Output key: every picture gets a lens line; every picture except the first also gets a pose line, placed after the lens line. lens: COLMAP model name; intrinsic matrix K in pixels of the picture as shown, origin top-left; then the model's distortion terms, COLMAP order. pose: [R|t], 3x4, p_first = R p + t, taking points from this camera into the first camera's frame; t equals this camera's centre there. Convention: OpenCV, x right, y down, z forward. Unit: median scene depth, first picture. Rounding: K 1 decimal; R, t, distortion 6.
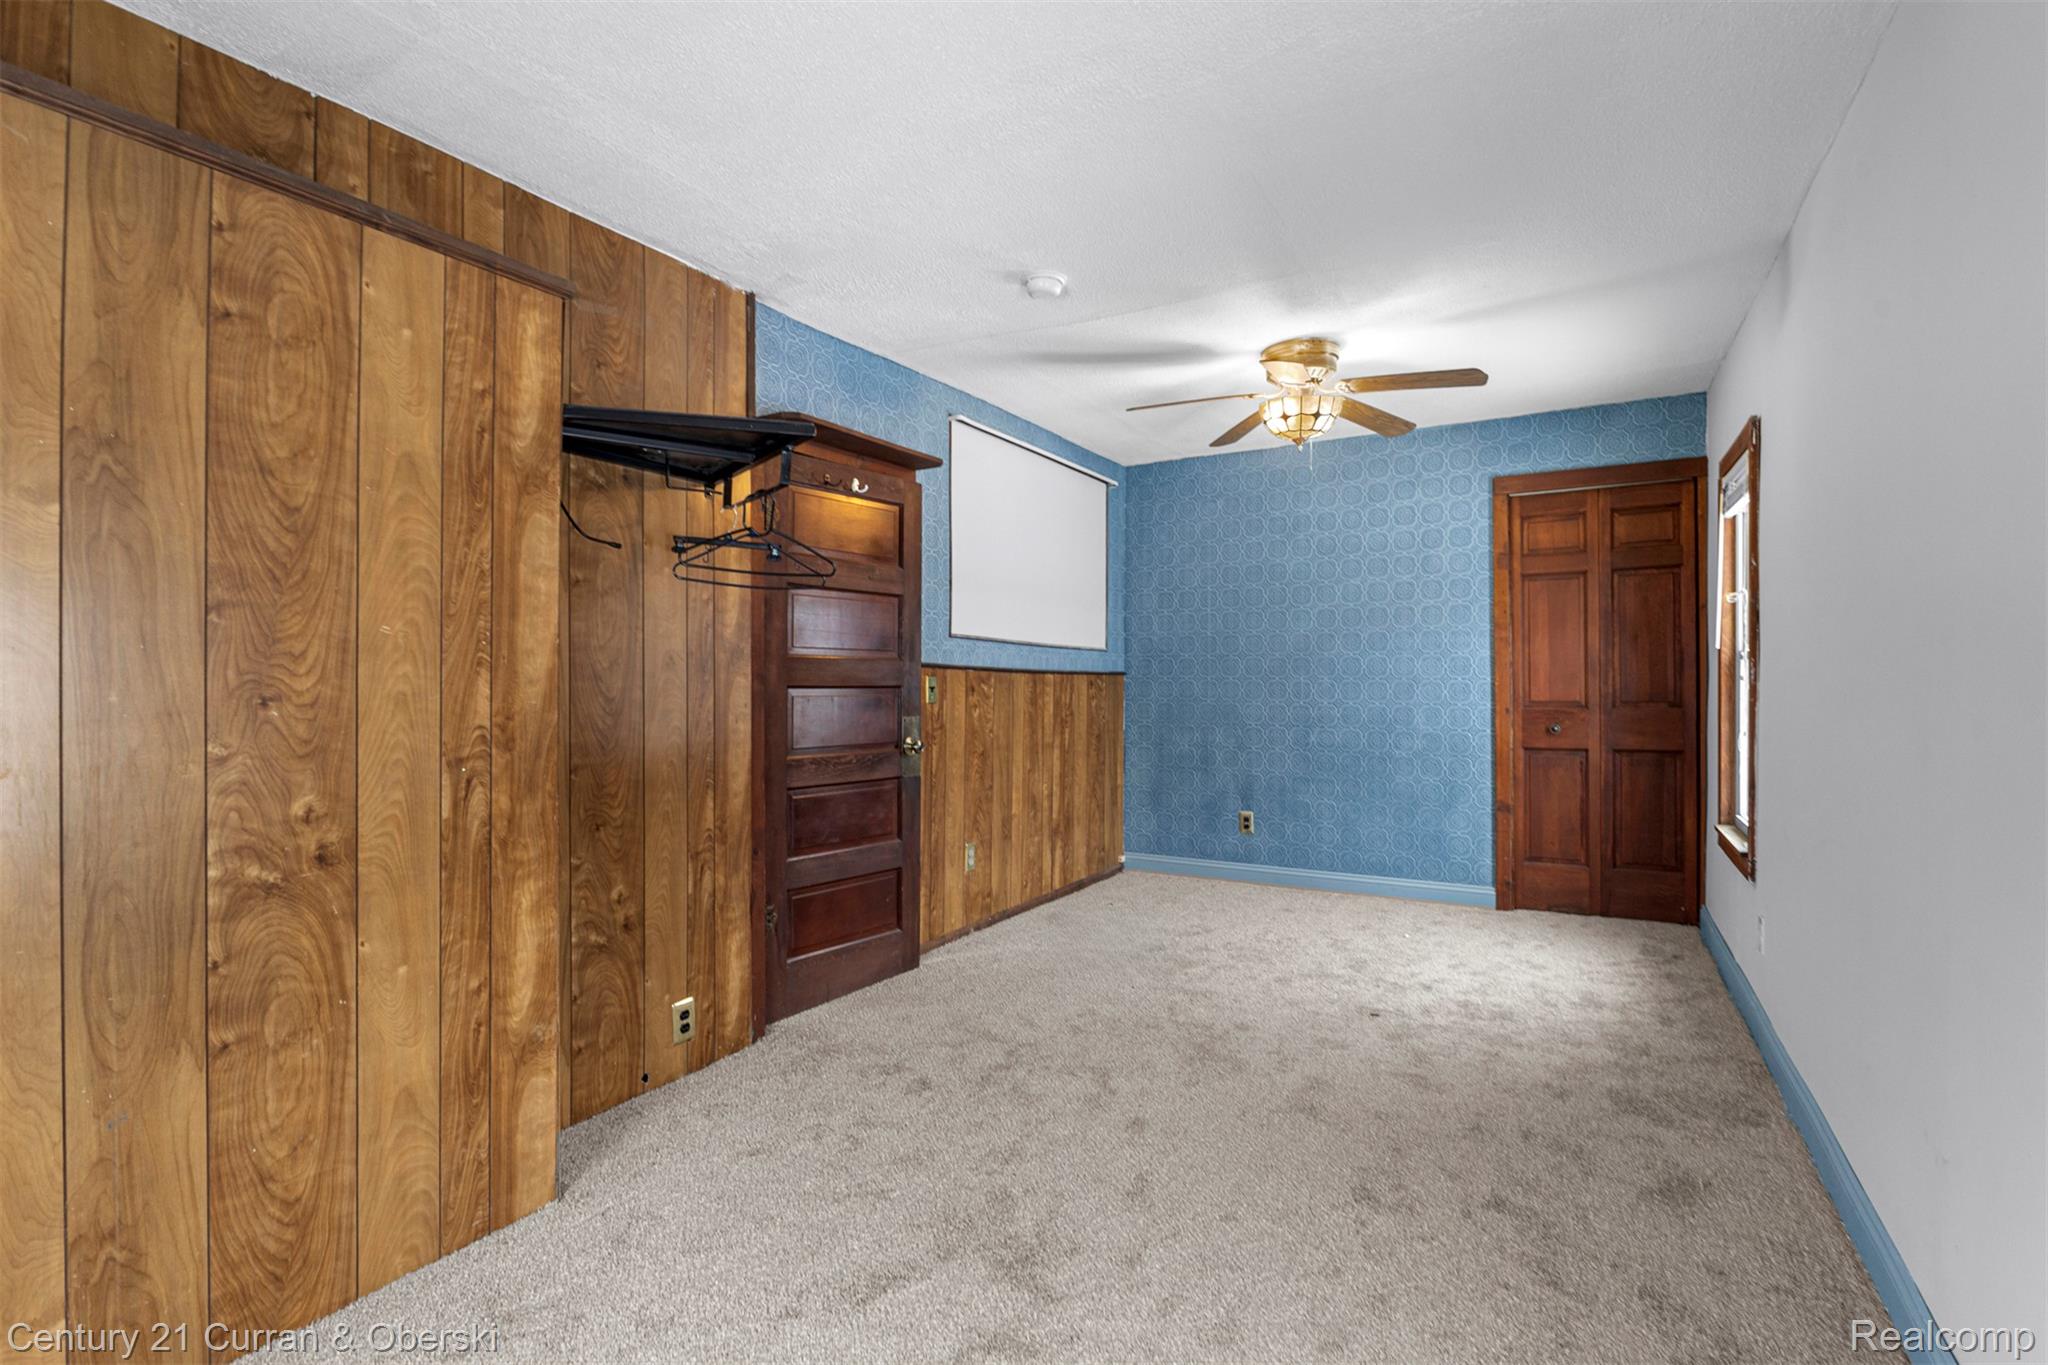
lens RADIAL K [[974.5, 0, 1024.6], [0, 974.5, 684.0], [0, 0, 1]] dist [-0.008420, 0.001379]
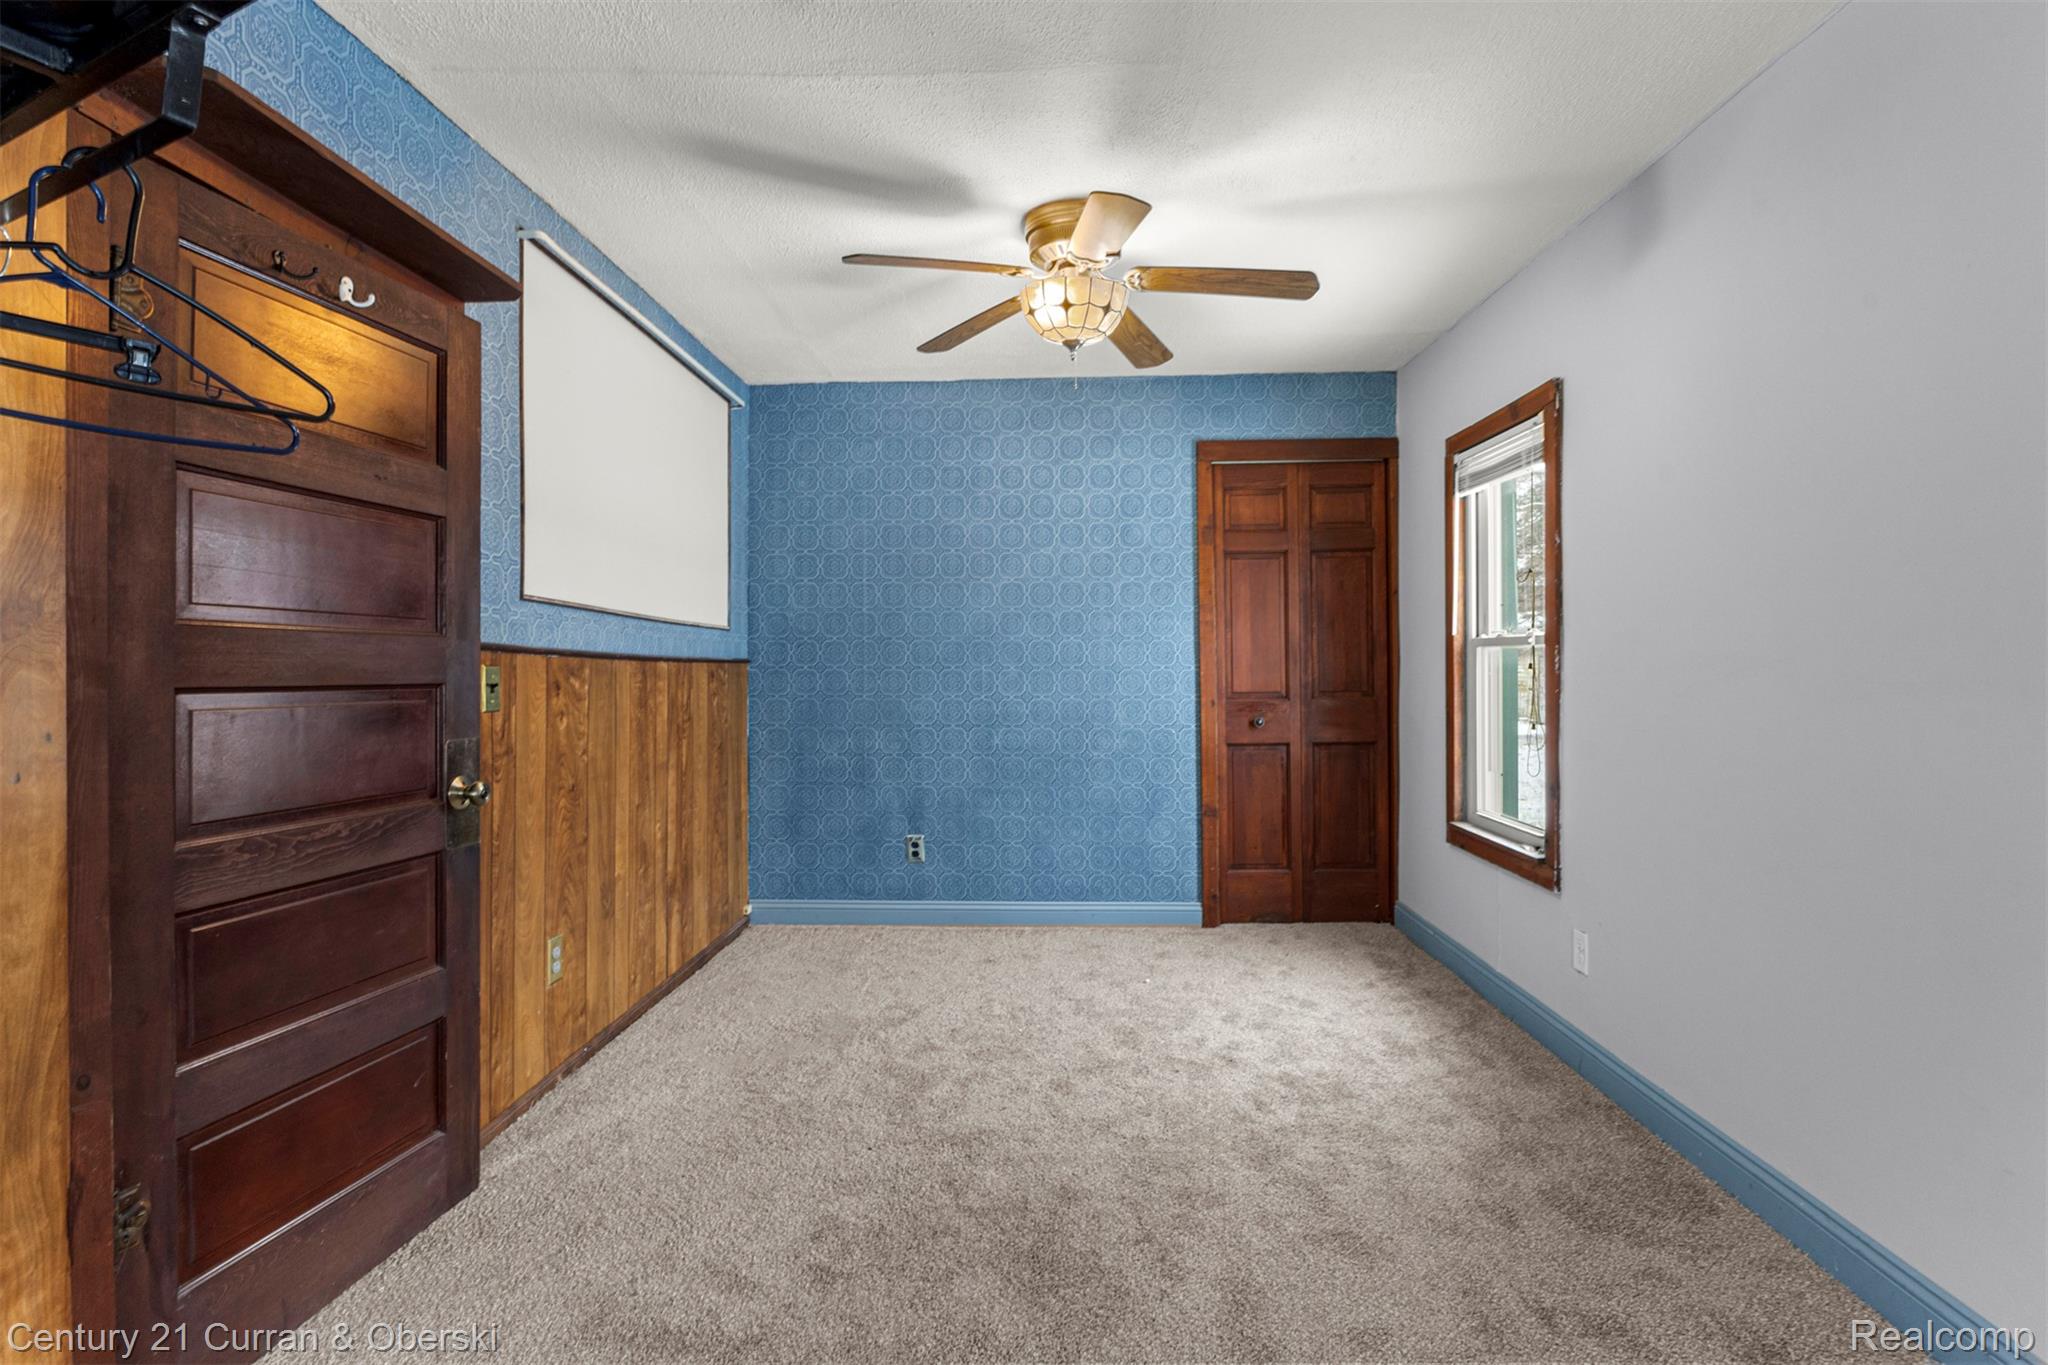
lens RADIAL K [[974.5, 0, 1030.8], [0, 974.5, 668.4], [0, 0, 1]] dist [-0.008420, 0.001379]
pose [[0.880523, -0.002808, 0.473995, -0.086843], [0.004347, 0.999988, -0.002153, -0.003624], [-0.473983, 0.003956, 0.880525, 0.336529]]
